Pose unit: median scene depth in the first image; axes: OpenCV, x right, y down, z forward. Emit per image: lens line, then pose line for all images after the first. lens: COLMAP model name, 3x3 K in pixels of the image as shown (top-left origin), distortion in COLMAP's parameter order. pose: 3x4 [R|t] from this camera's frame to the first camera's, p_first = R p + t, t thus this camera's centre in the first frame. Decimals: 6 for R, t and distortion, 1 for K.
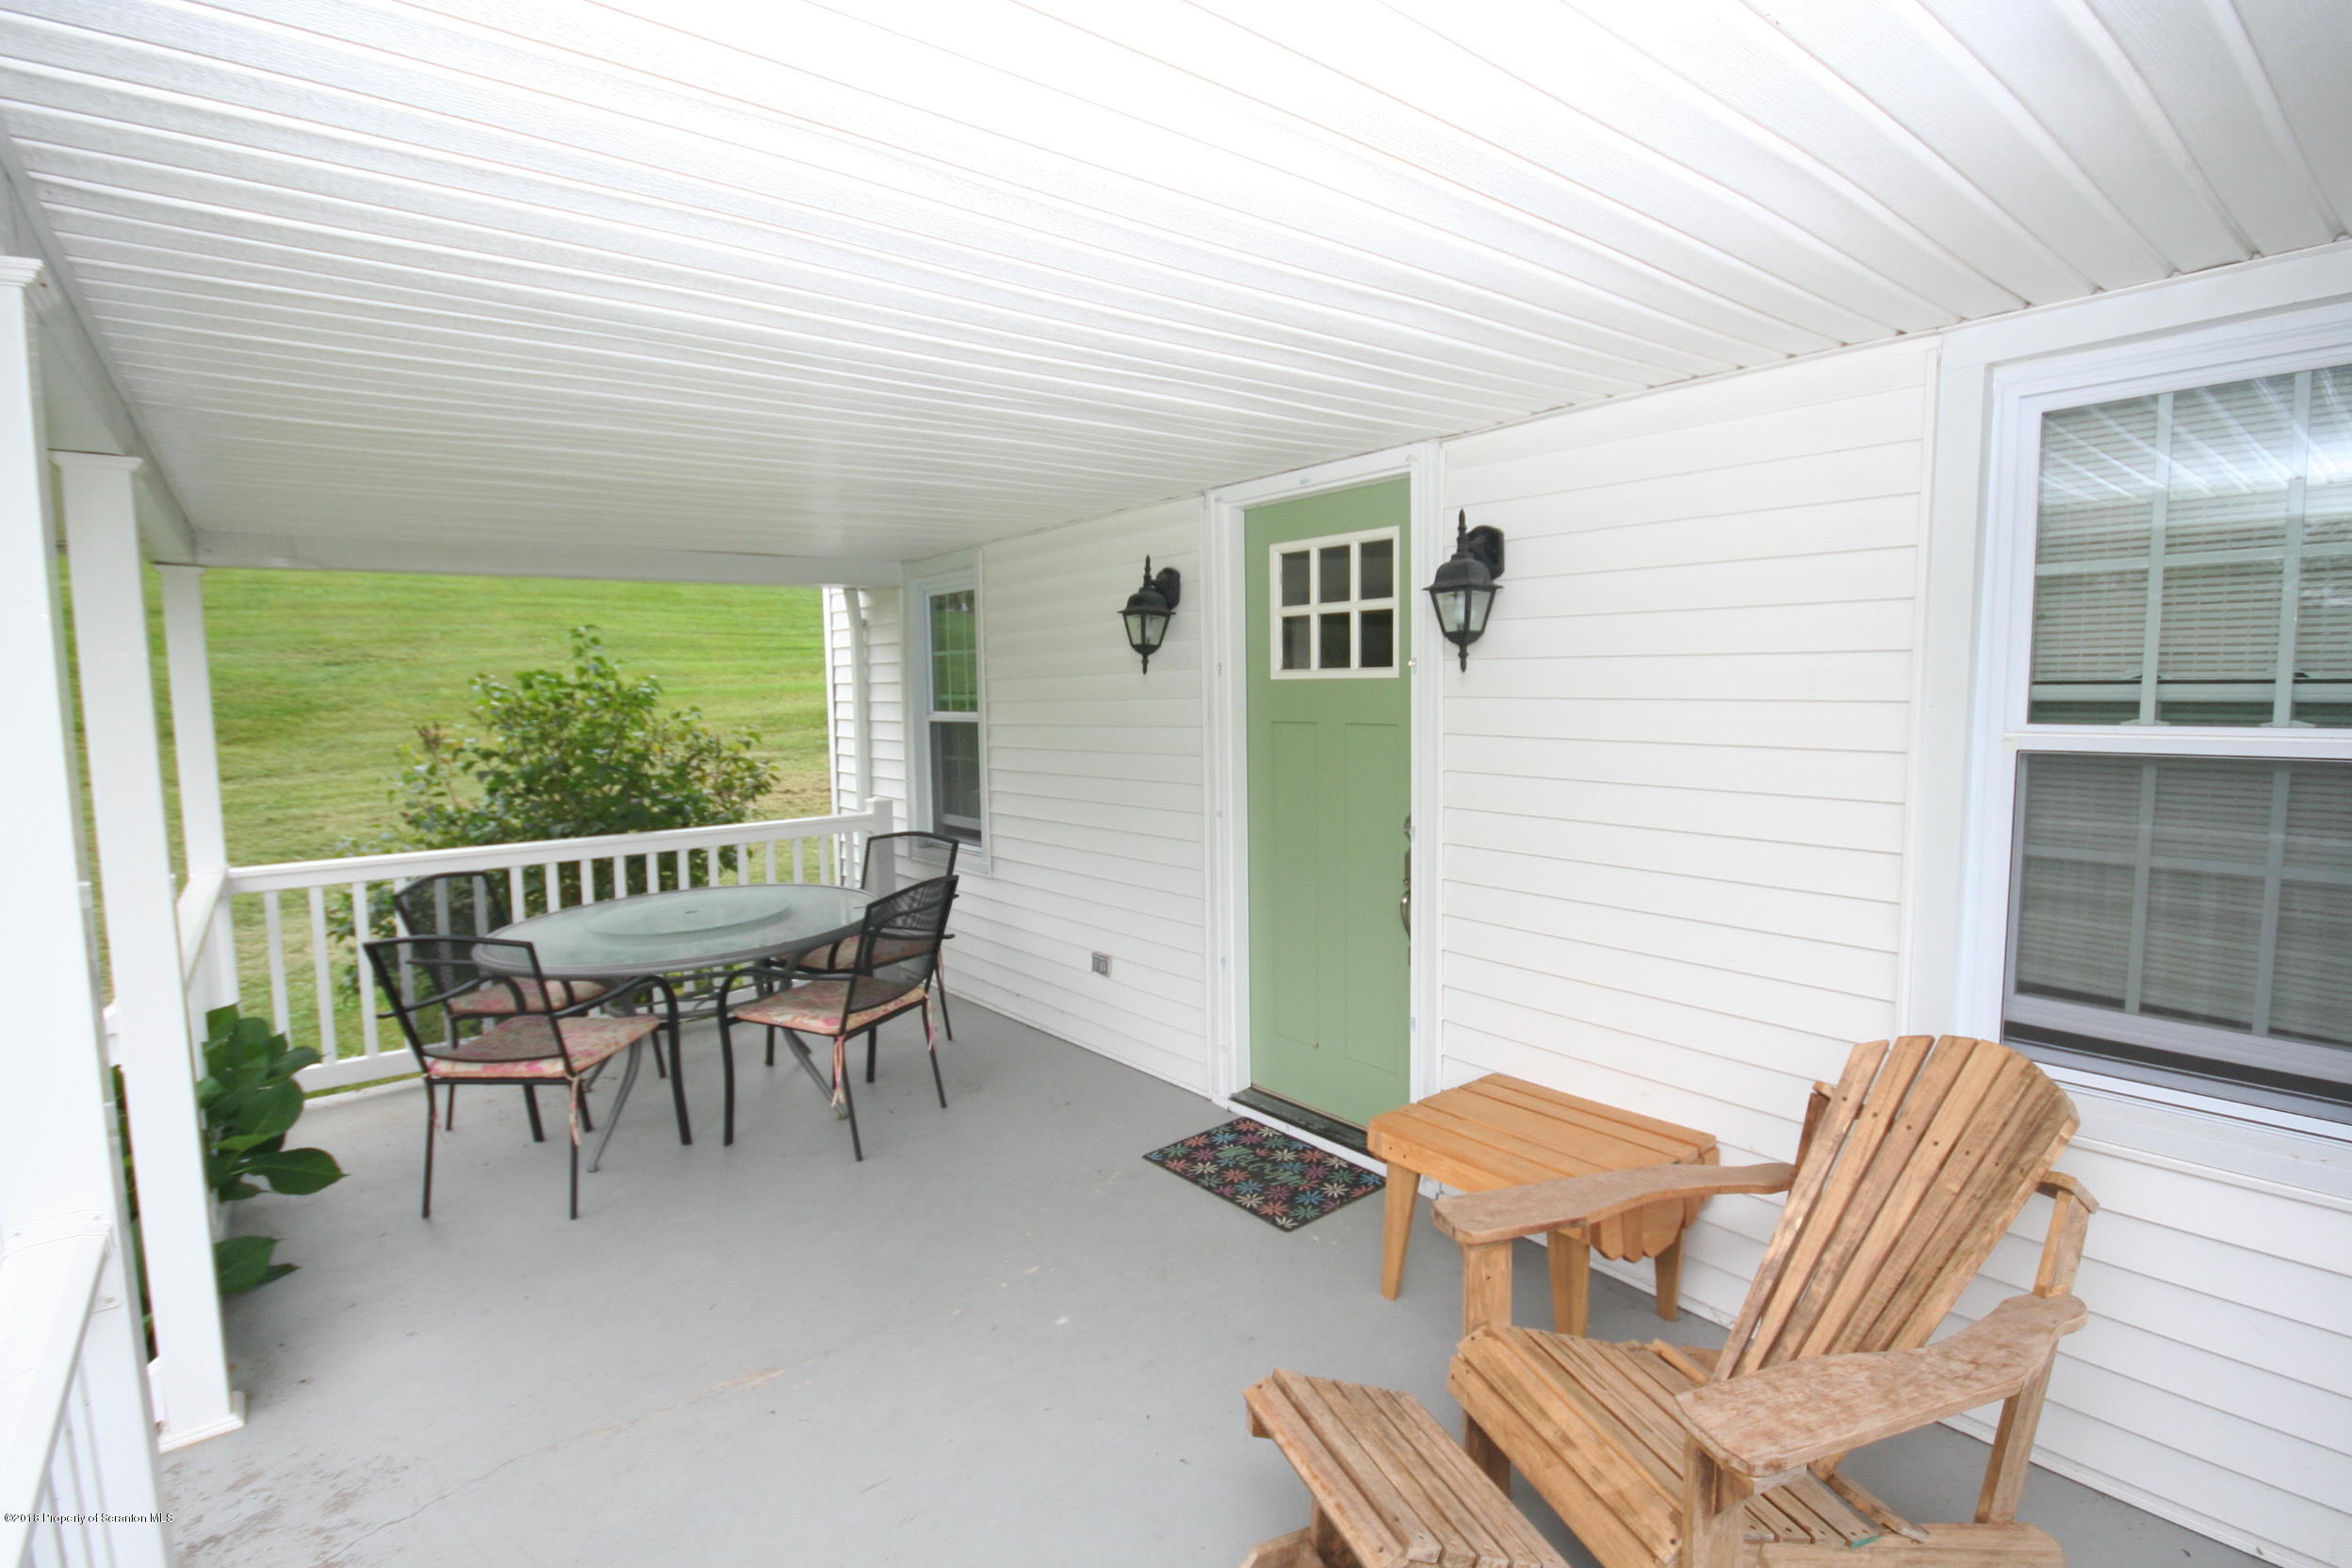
lens RADIAL K [[1114.7, 0, 1199.6], [0, 1114.7, 794.4], [0, 0, 1]] dist [-0.002210, -0.000115]
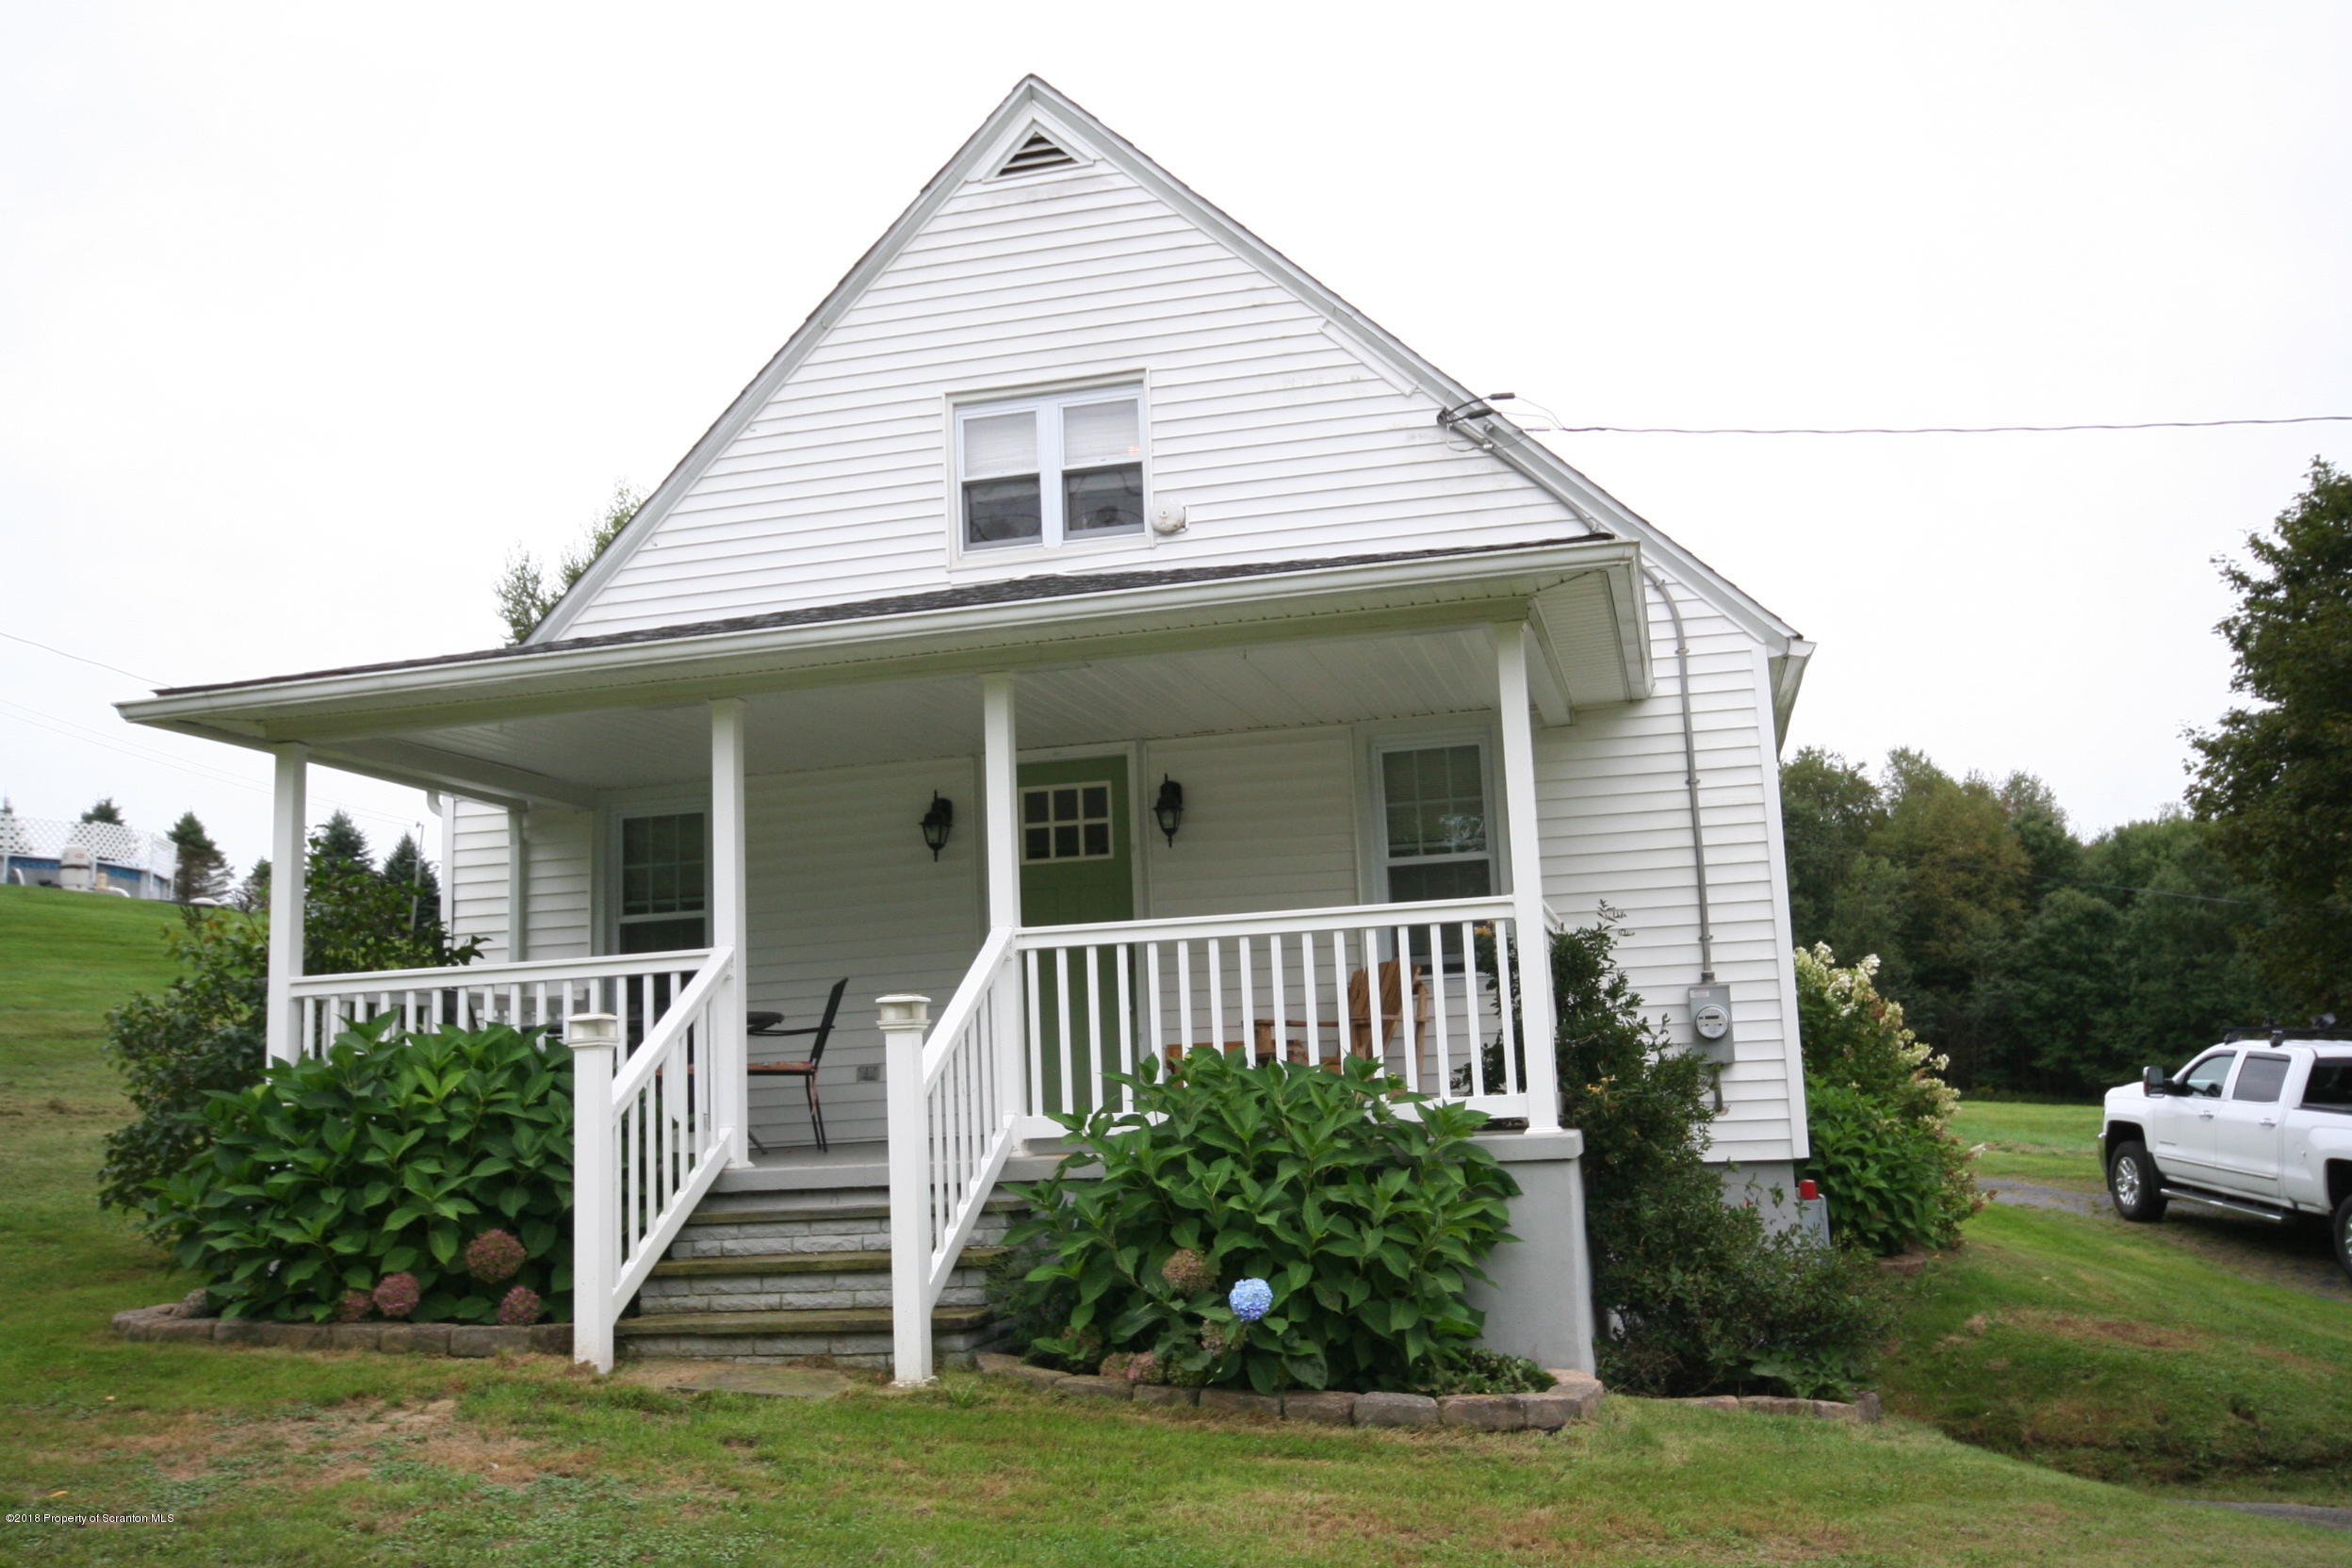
lens RADIAL K [[2055.8, 0, 1209.3], [0, 2055.8, 781.9], [0, 0, 1]] dist [-0.000589, 0.009448]
pose [[0.795126, 0.067648, 0.602659, -1.714659], [0.094911, 0.967632, -0.233839, 0.570152], [-0.598971, 0.243131, 0.762969, -1.699291]]
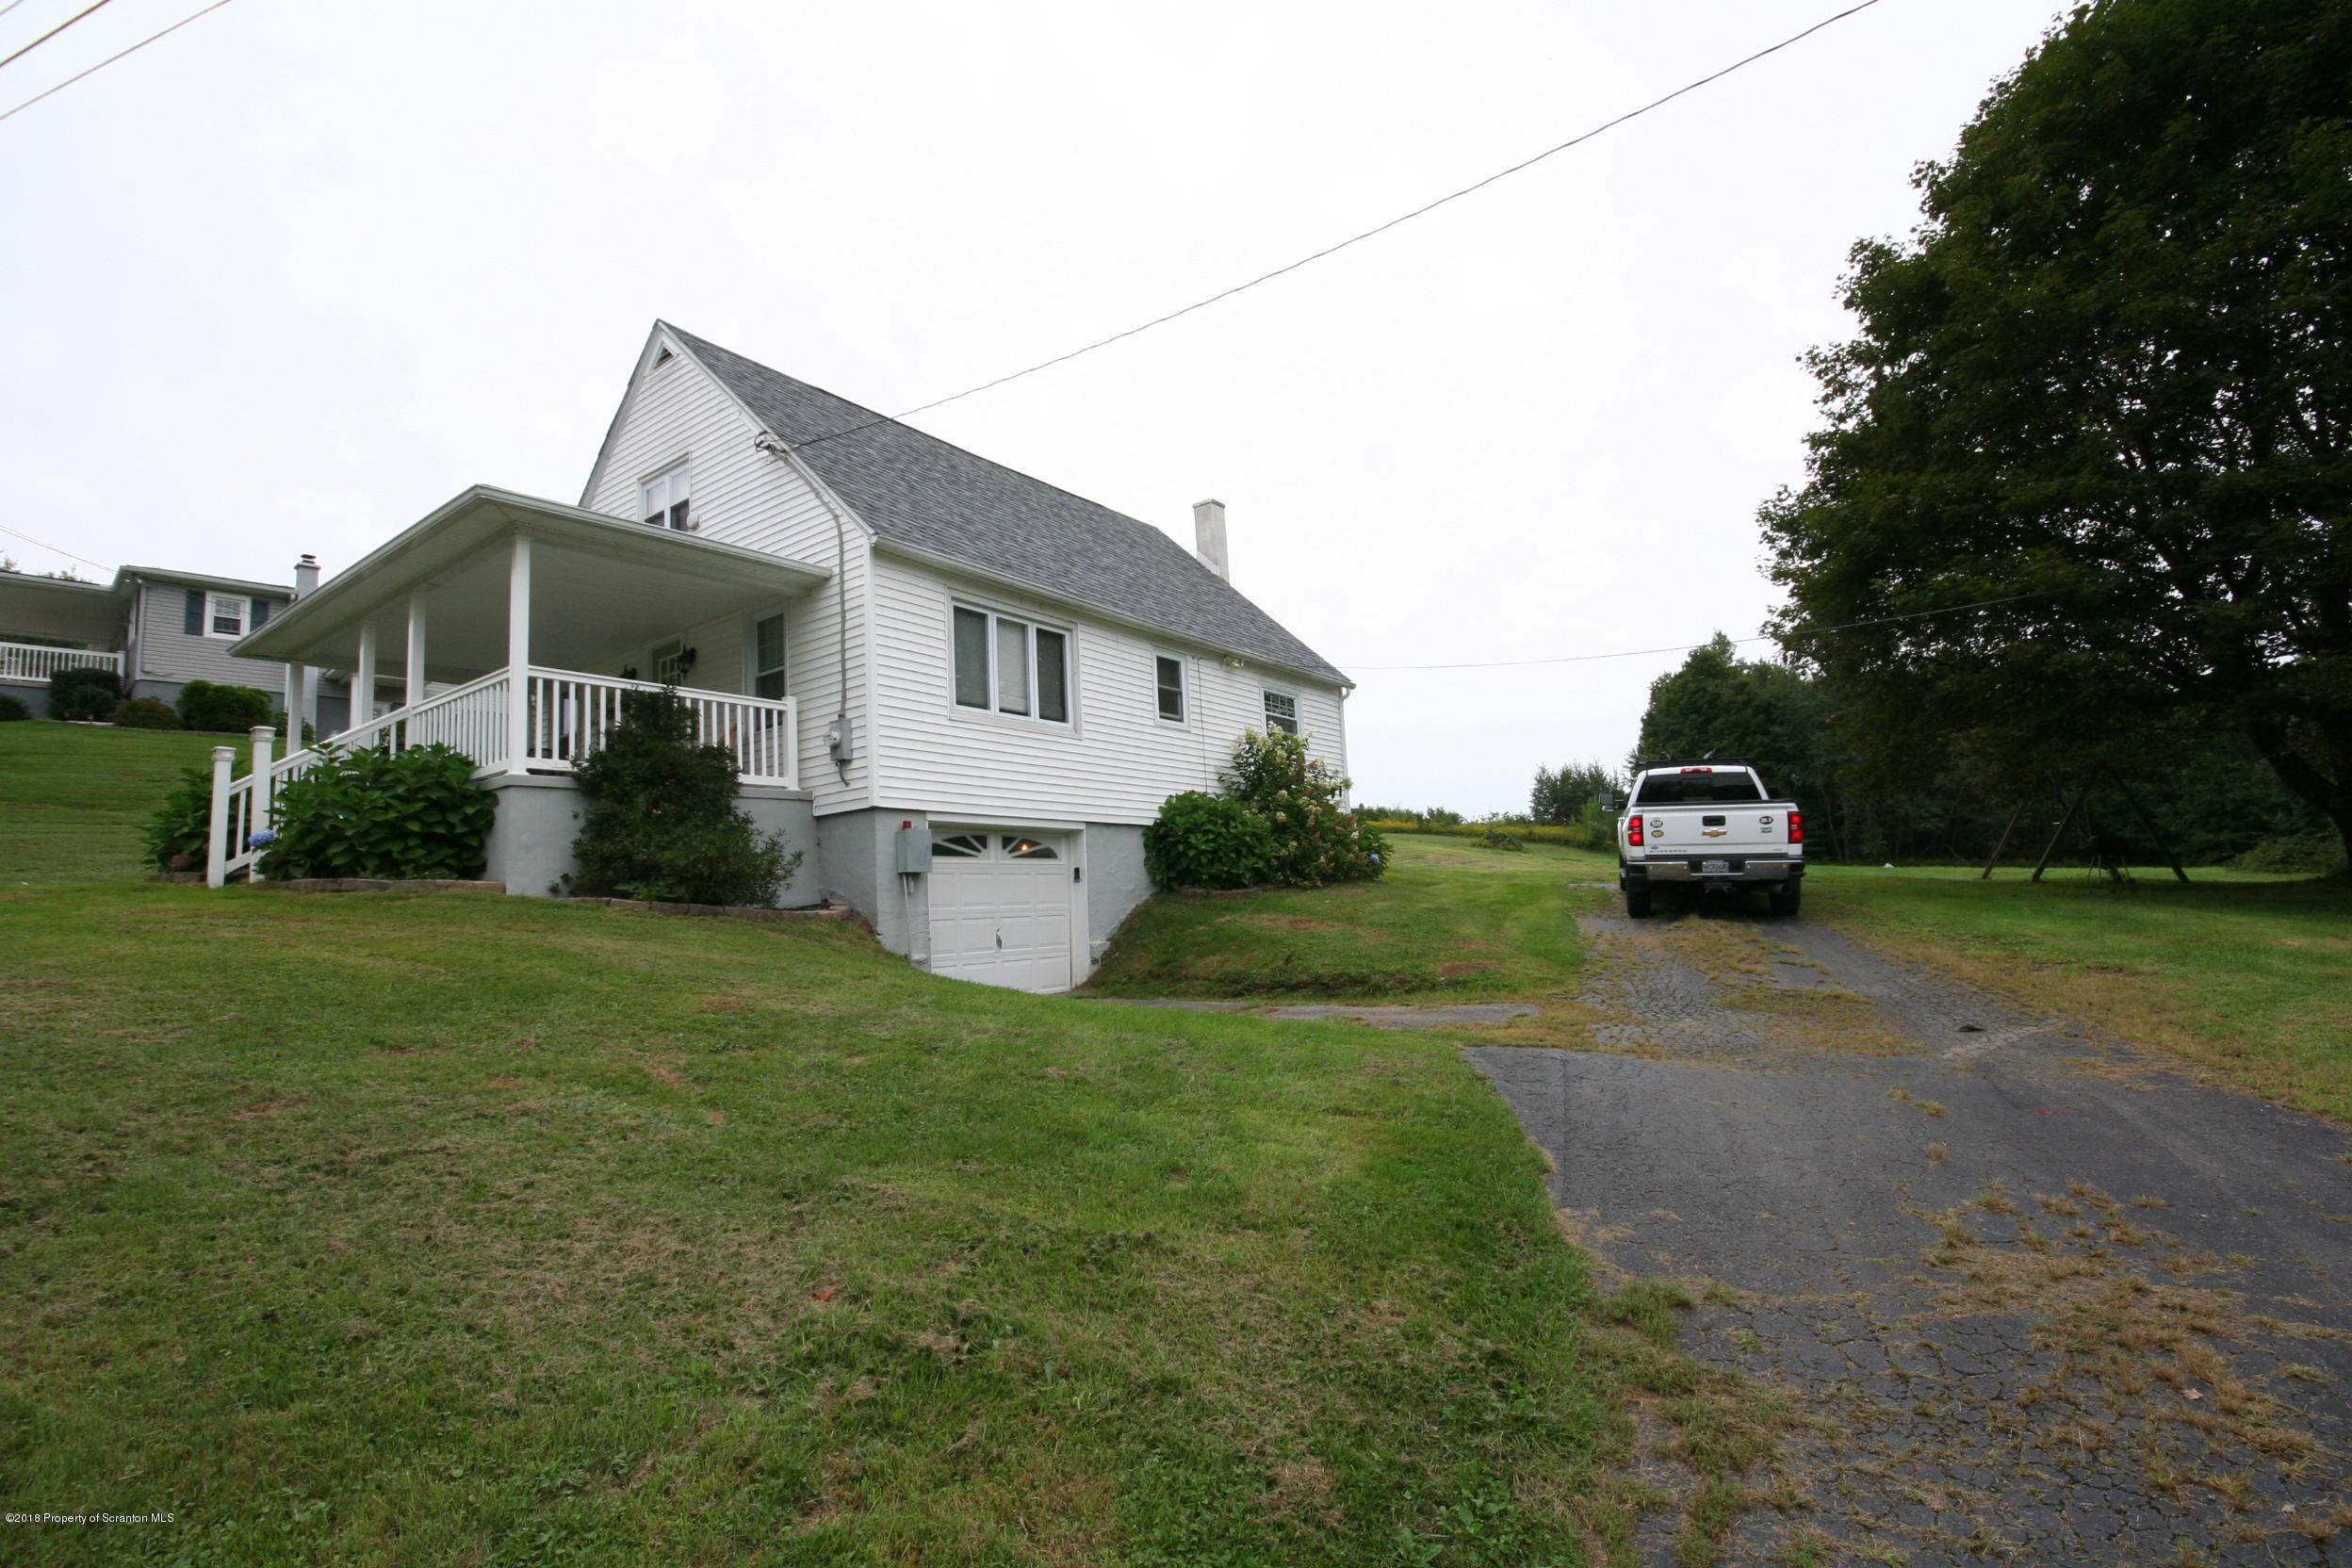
lens RADIAL K [[1101.4, 0, 1202.4], [0, 1101.4, 778.9], [0, 0, 1]] dist [-0.001873, -0.000314]
pose [[0.965336, -0.013008, 0.260685, 0.887967], [0.072332, 0.972972, -0.219302, 1.144052], [-0.250787, 0.230557, 0.940186, -2.920175]]
